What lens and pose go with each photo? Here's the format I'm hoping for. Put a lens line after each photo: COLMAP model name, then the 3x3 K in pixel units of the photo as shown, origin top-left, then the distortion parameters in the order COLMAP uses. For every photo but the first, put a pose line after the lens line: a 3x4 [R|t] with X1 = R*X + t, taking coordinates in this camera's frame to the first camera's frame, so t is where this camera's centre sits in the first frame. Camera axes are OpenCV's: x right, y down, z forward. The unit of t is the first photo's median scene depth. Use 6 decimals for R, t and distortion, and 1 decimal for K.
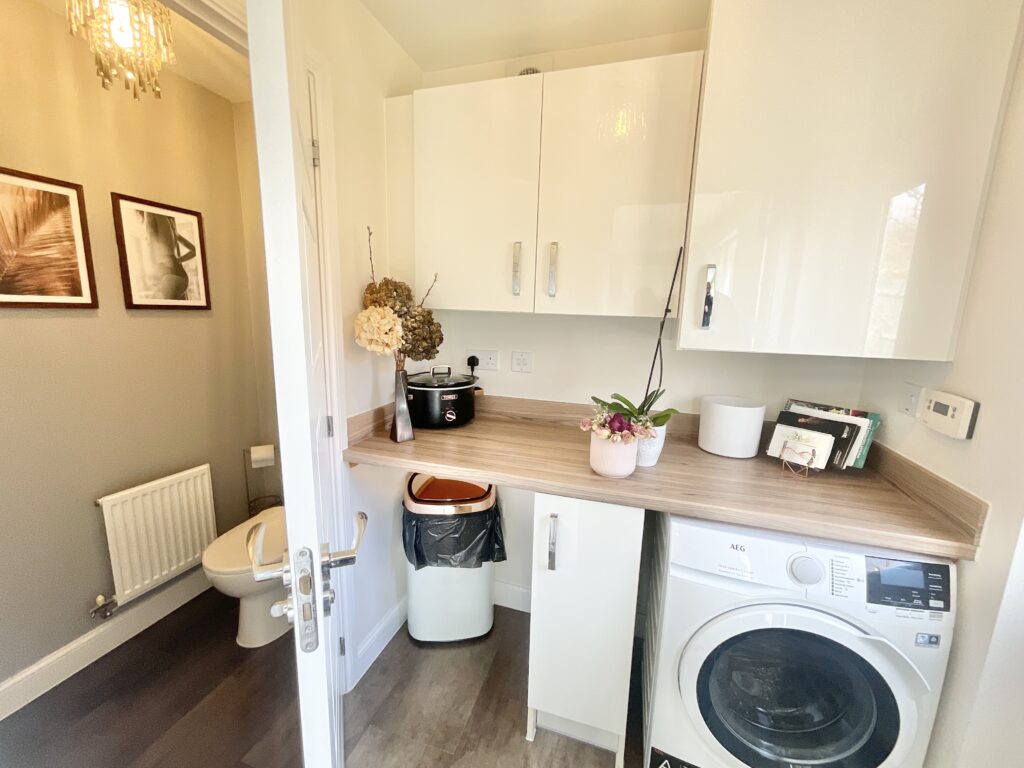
lens RADIAL K [[416.5, 0, 509.5], [0, 416.5, 383.1], [0, 0, 1]] dist [0.003057, -0.000452]
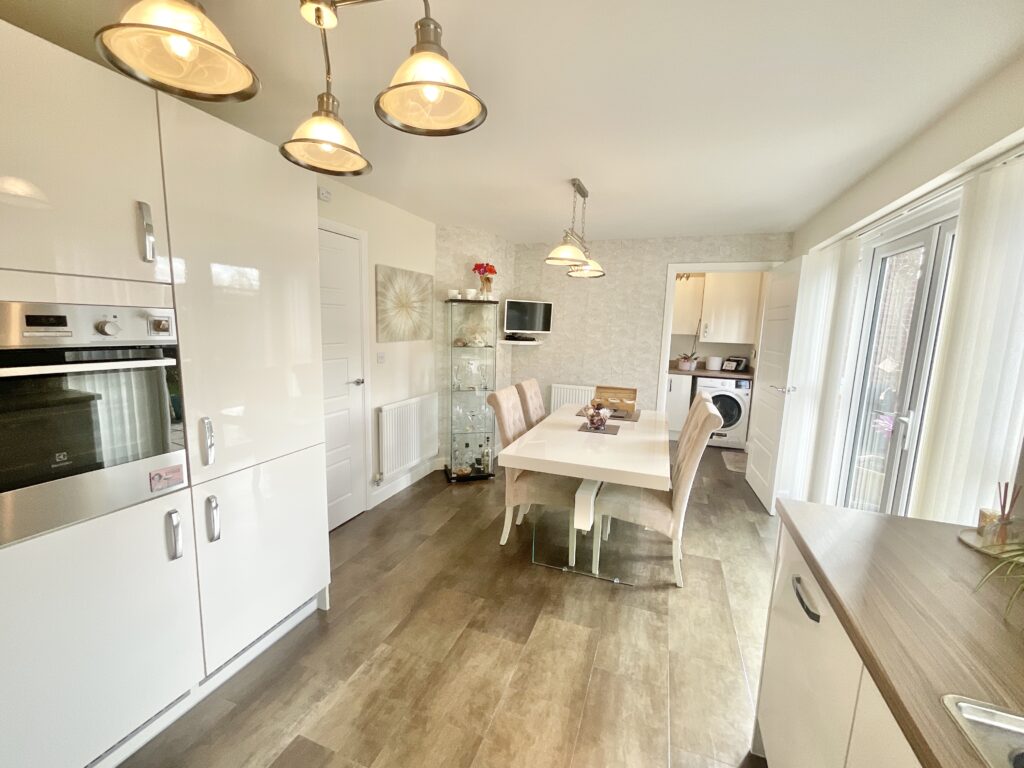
lens RADIAL K [[416.5, 0, 512.8], [0, 416.5, 383.0], [0, 0, 1]] dist [0.003057, -0.000452]
pose [[0.998492, 0.013850, -0.053125, -1.299807], [-0.015516, 0.999396, -0.031094, 0.508151], [0.052662, 0.031871, 0.998104, -3.412968]]
